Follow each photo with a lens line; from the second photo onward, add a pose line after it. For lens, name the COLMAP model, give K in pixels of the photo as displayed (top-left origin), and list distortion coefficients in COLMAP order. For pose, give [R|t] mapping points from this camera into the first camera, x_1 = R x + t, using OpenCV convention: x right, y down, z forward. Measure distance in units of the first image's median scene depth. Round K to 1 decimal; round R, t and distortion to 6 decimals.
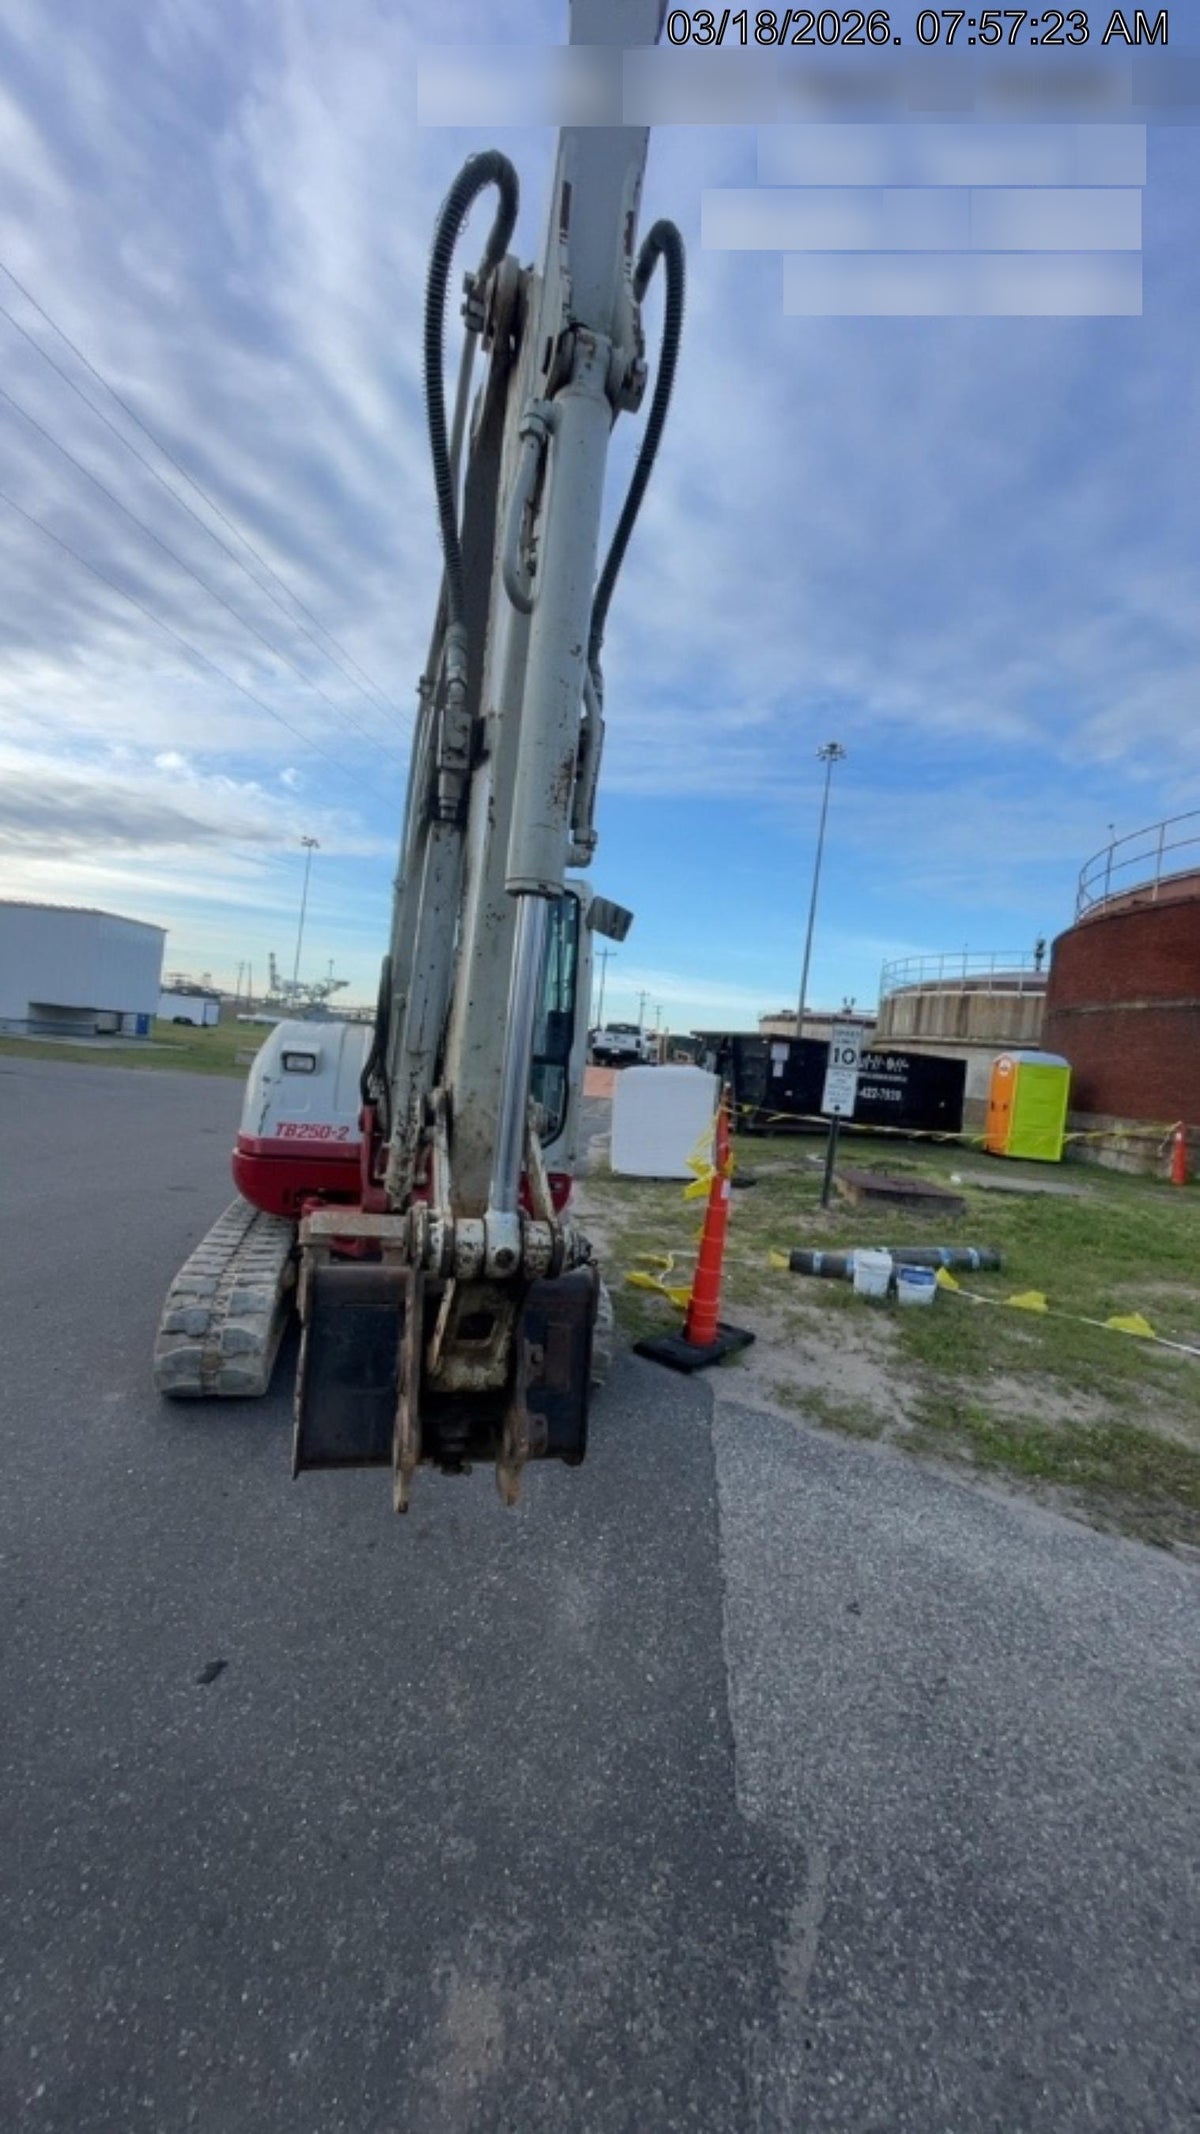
lens RADIAL K [[823.9, 0, 605.5], [0, 823.9, 1072.9], [0, 0, 1]] dist [-0.005535, 0.000036]
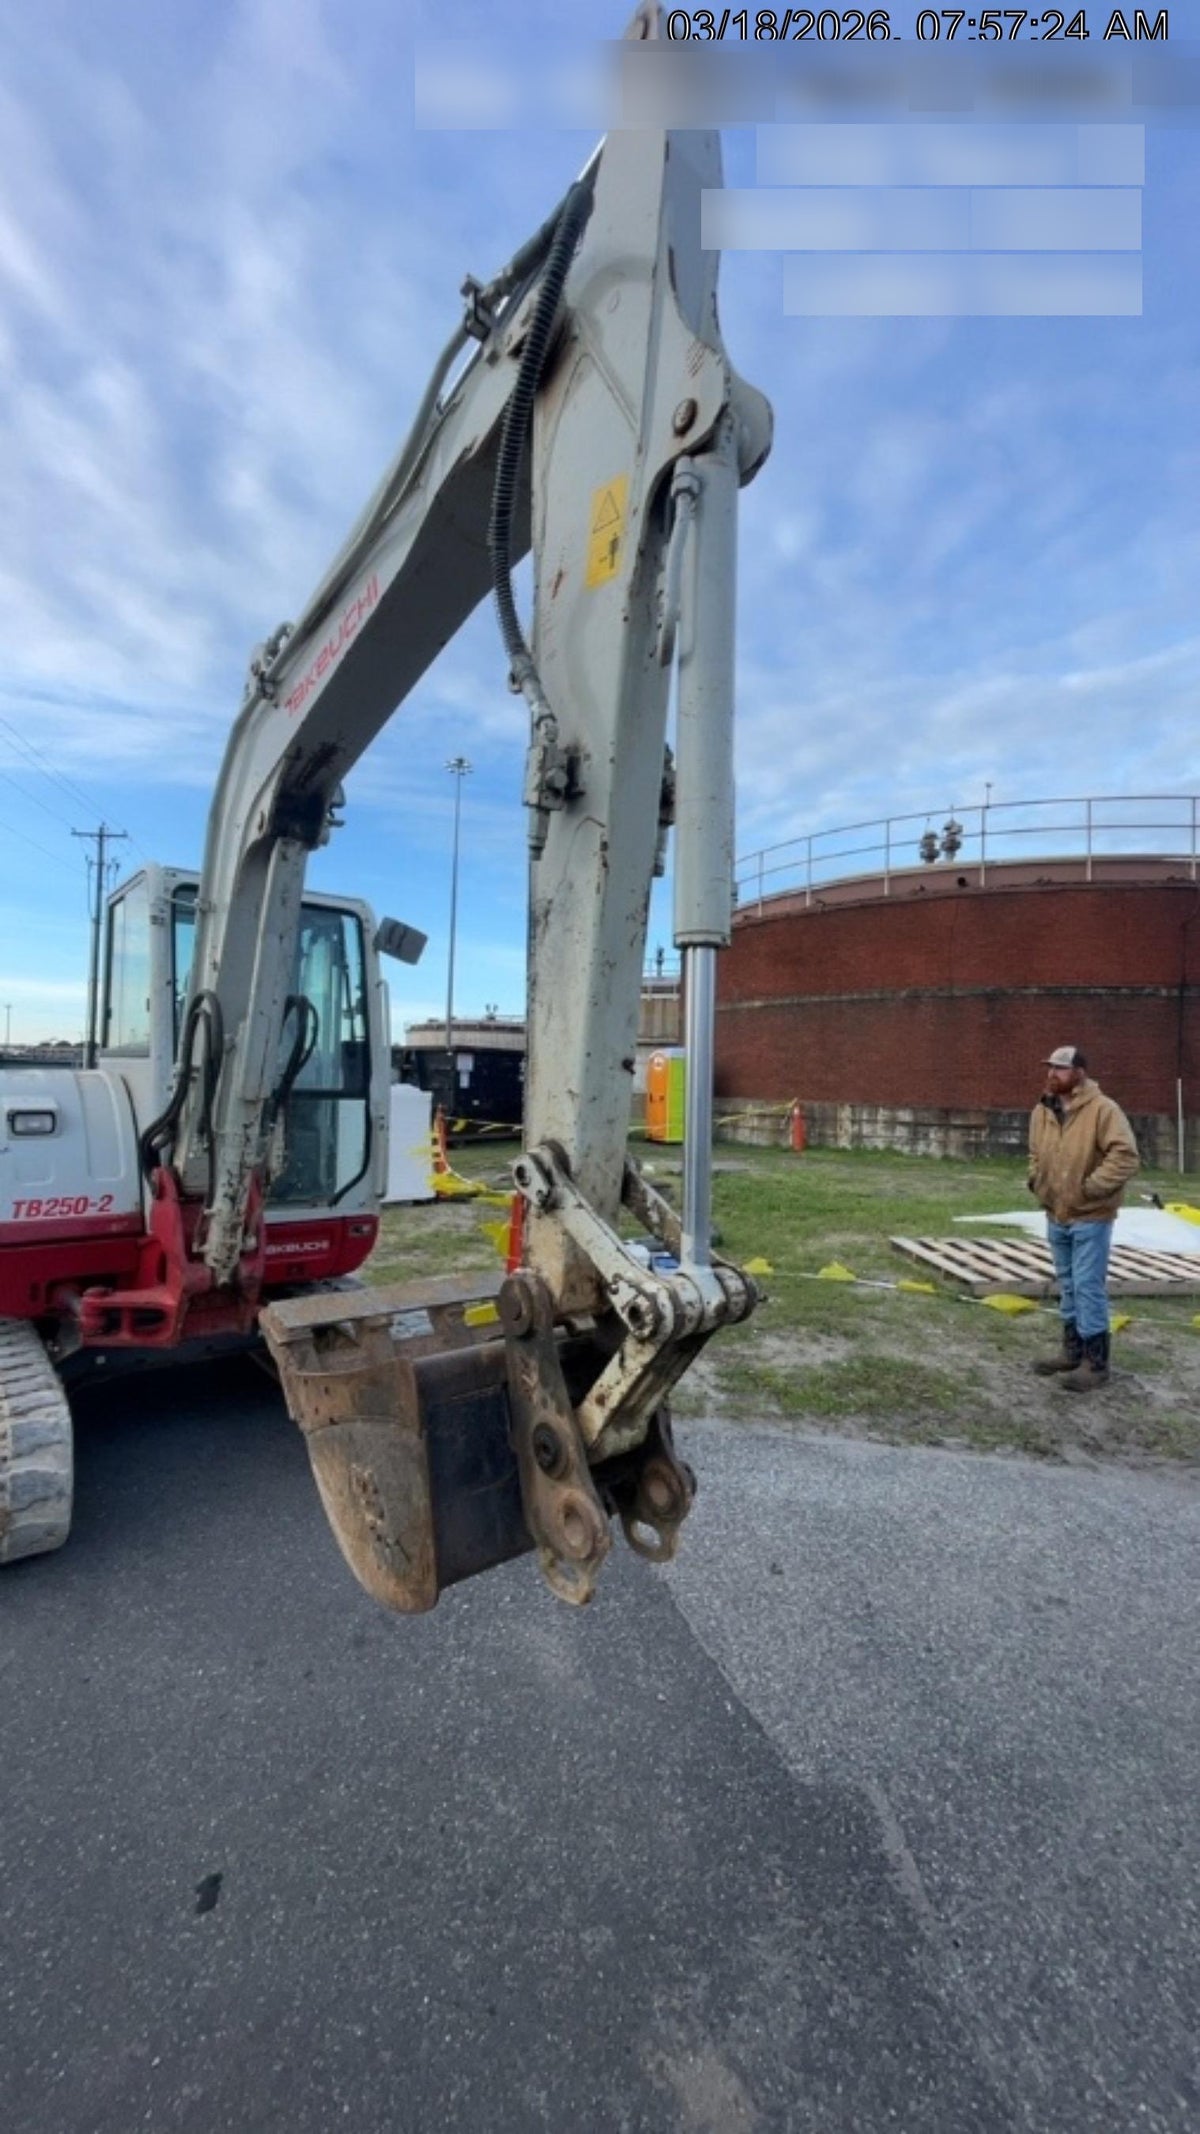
lens RADIAL K [[823.9, 0, 605.5], [0, 823.9, 1072.9], [0, 0, 1]] dist [-0.005535, 0.000036]
pose [[0.908397, -0.070698, 0.412088, -0.240410], [0.075044, 0.997164, 0.005647, -0.029633], [-0.411319, 0.025795, 0.911127, 0.051766]]
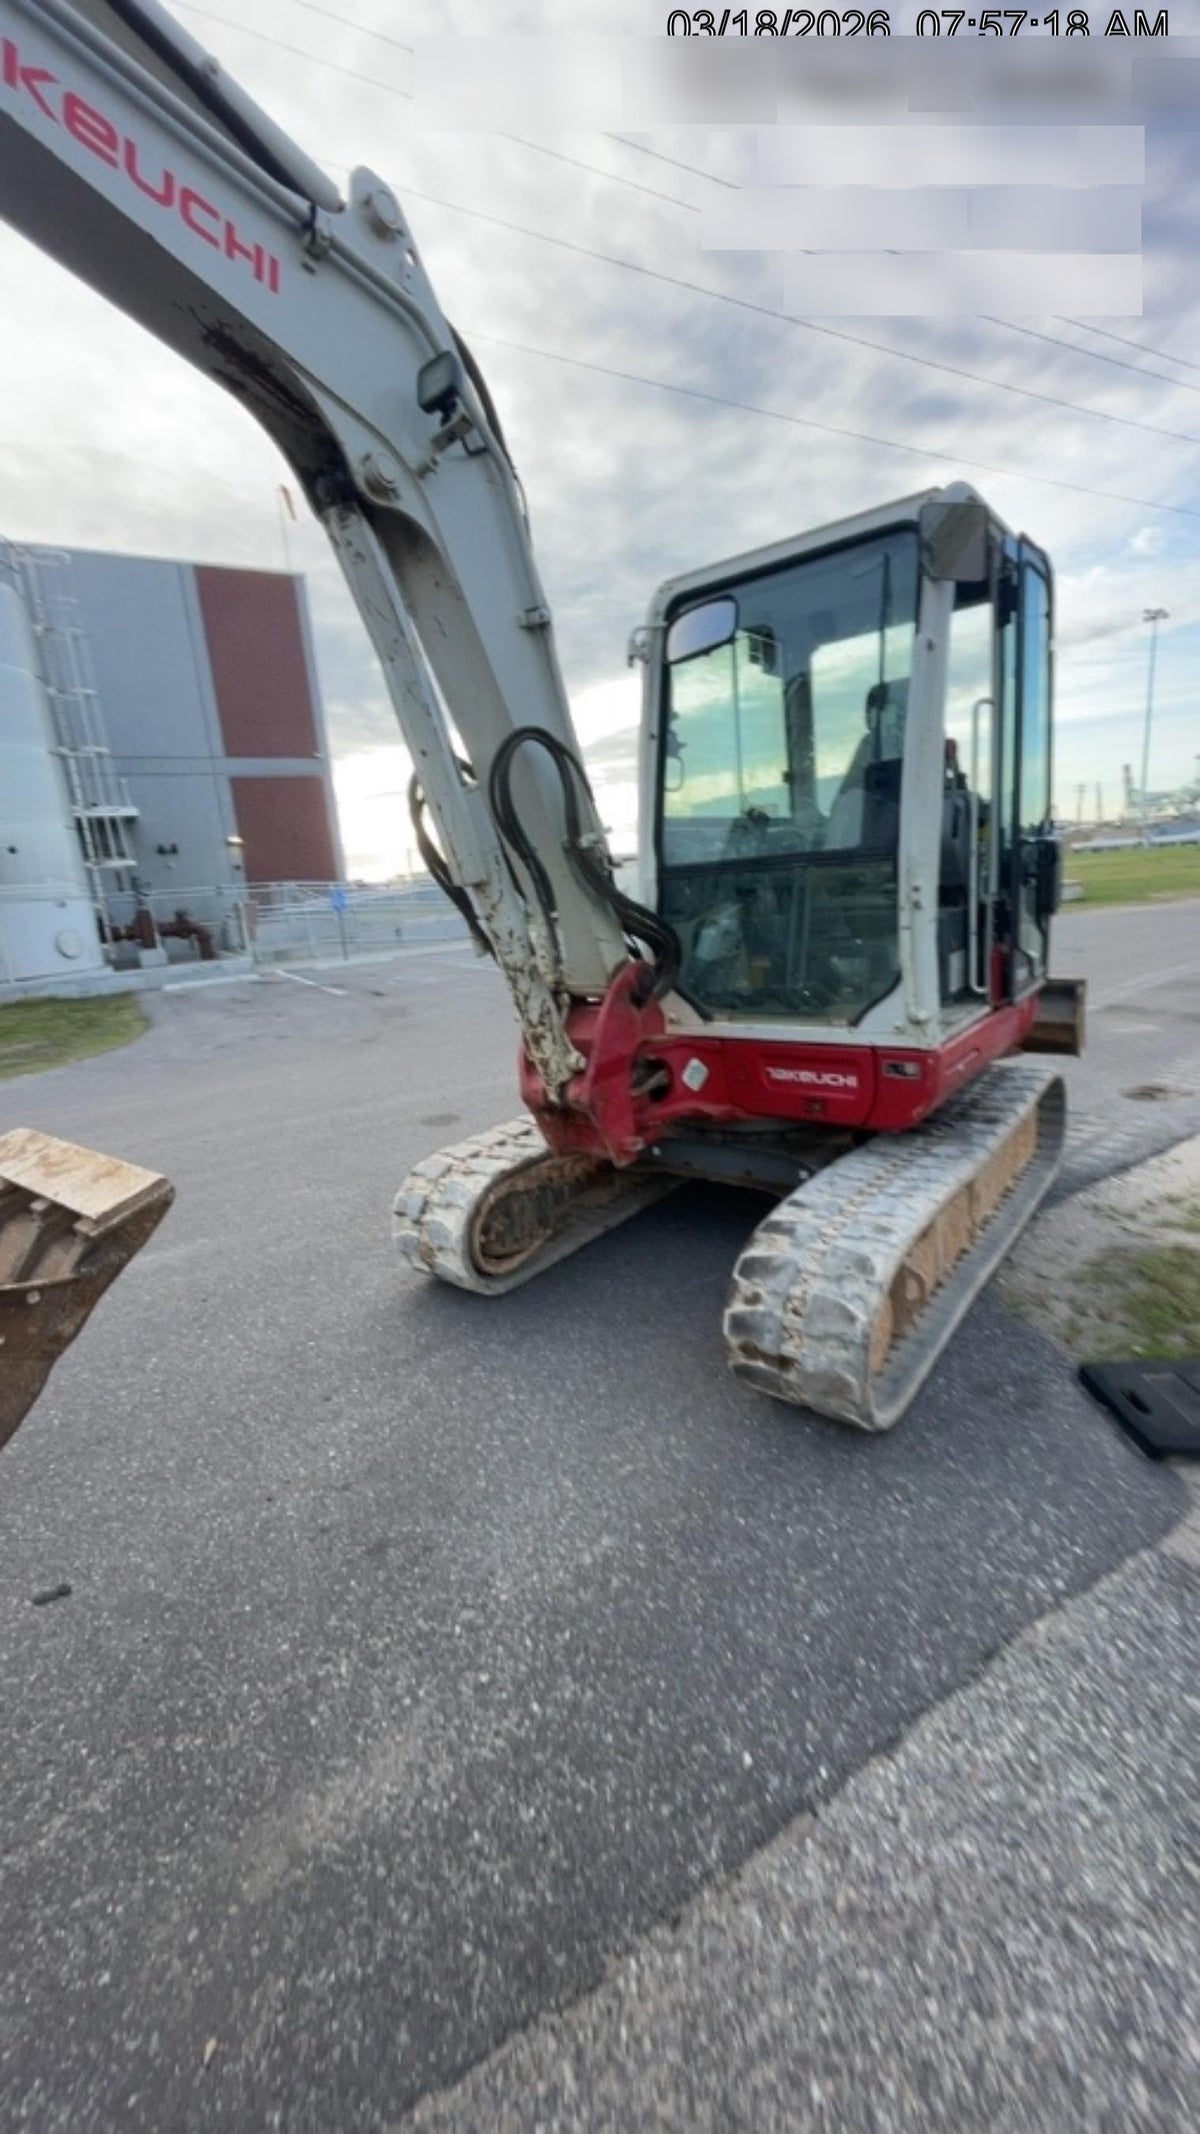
lens RADIAL K [[823.1, 0, 603.6], [0, 823.1, 1069.6], [0, 0, 1]] dist [-0.003754, -0.000459]
pose [[0.573994, 0.034484, -0.818133, 0.389013], [0.117494, 0.985306, 0.123963, 0.052764], [0.810387, -0.167279, 0.561508, 0.653101]]
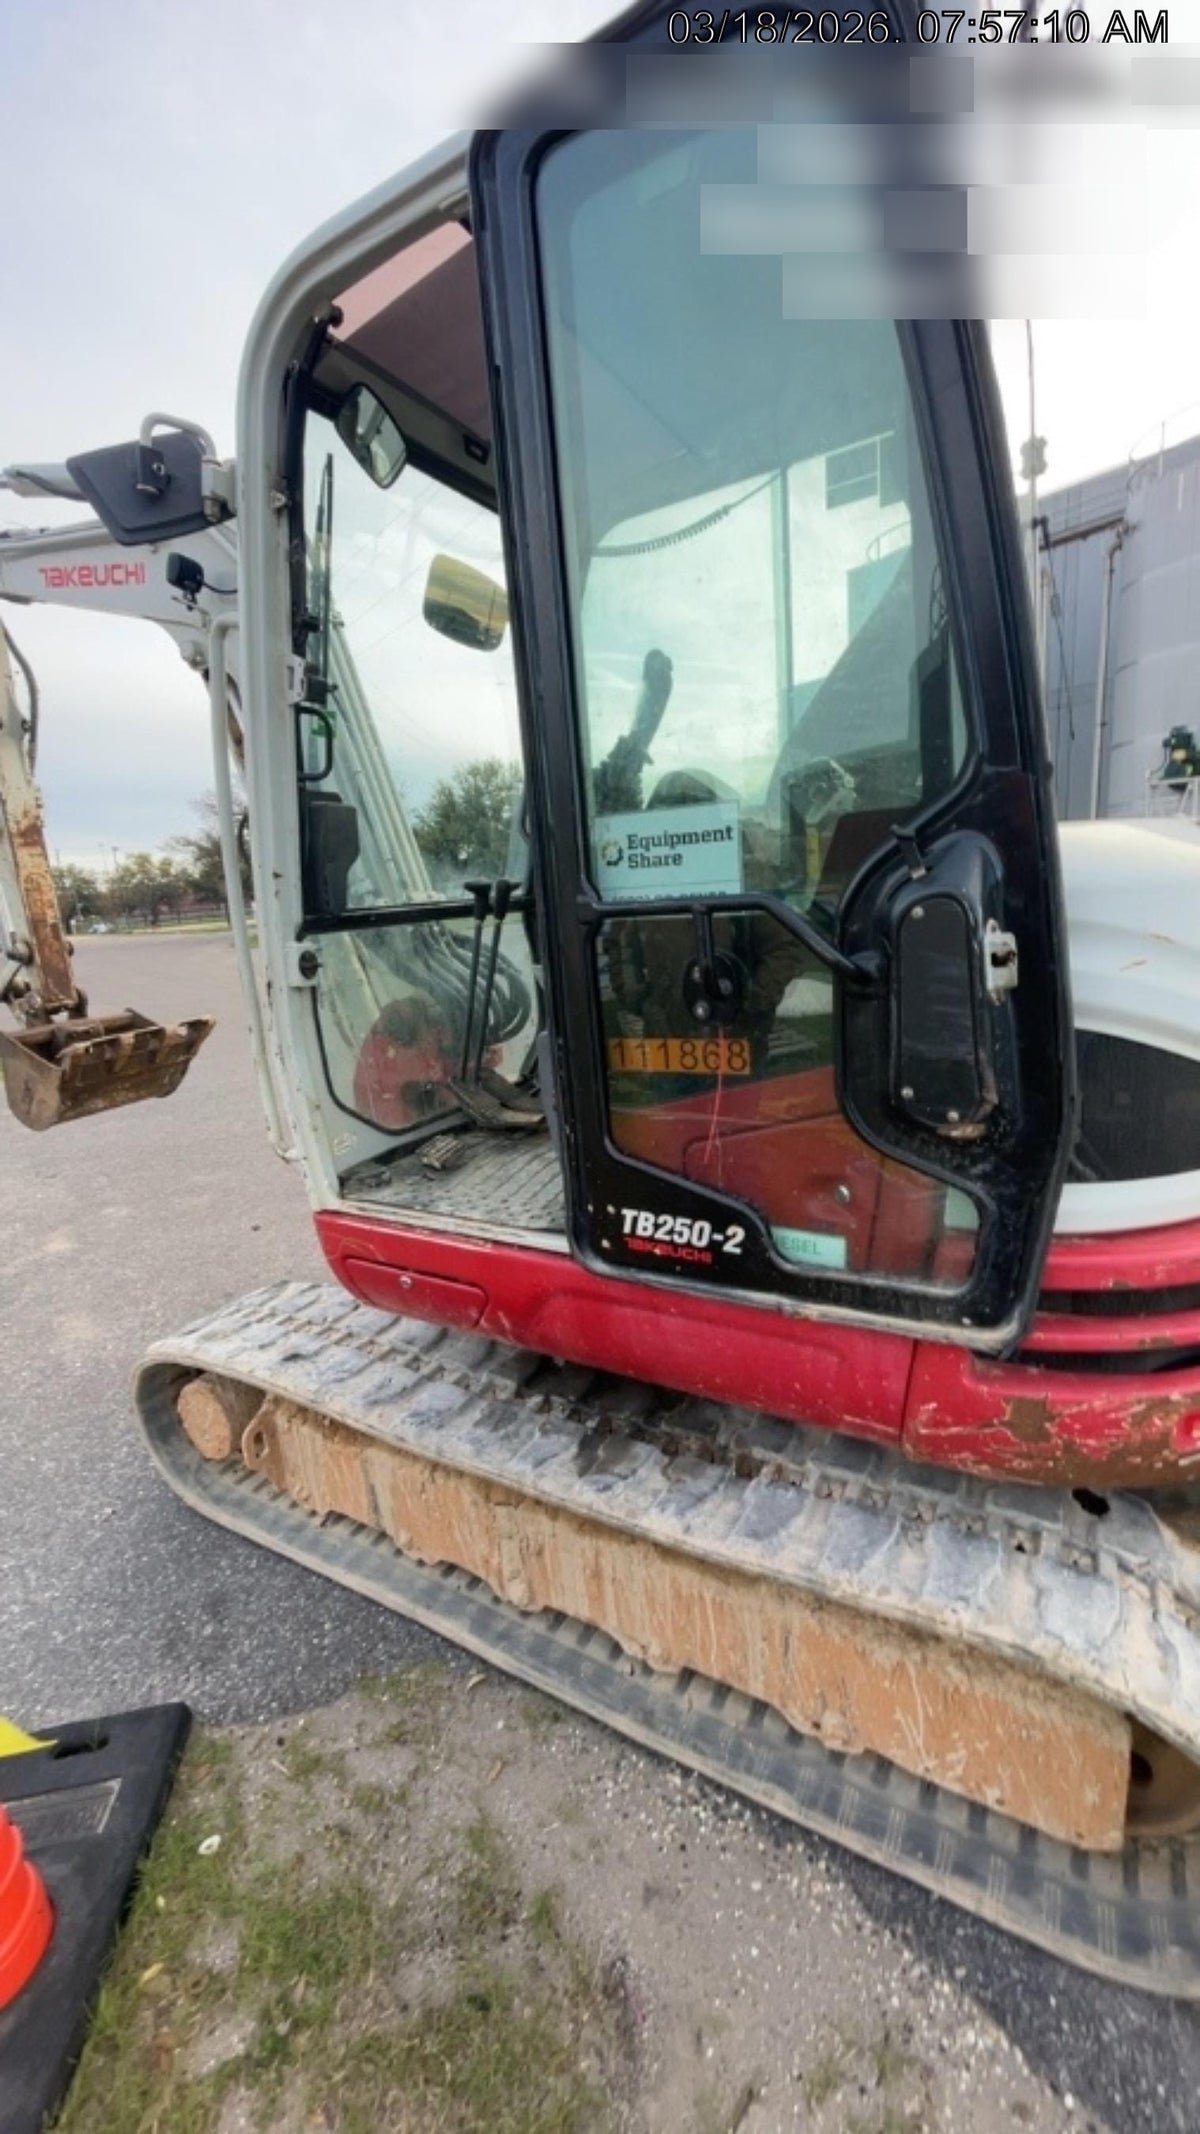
lens RADIAL K [[778.7, 0, 600.0], [0, 778.7, 1067.0], [0, 0, 1]] dist [-0.038175, 0.003495]
pose [[-0.700641, 0.118658, -0.703579, 0.146047], [-0.006635, 0.984949, 0.172719, -0.012363], [0.713484, 0.125682, -0.689308, 1.790757]]
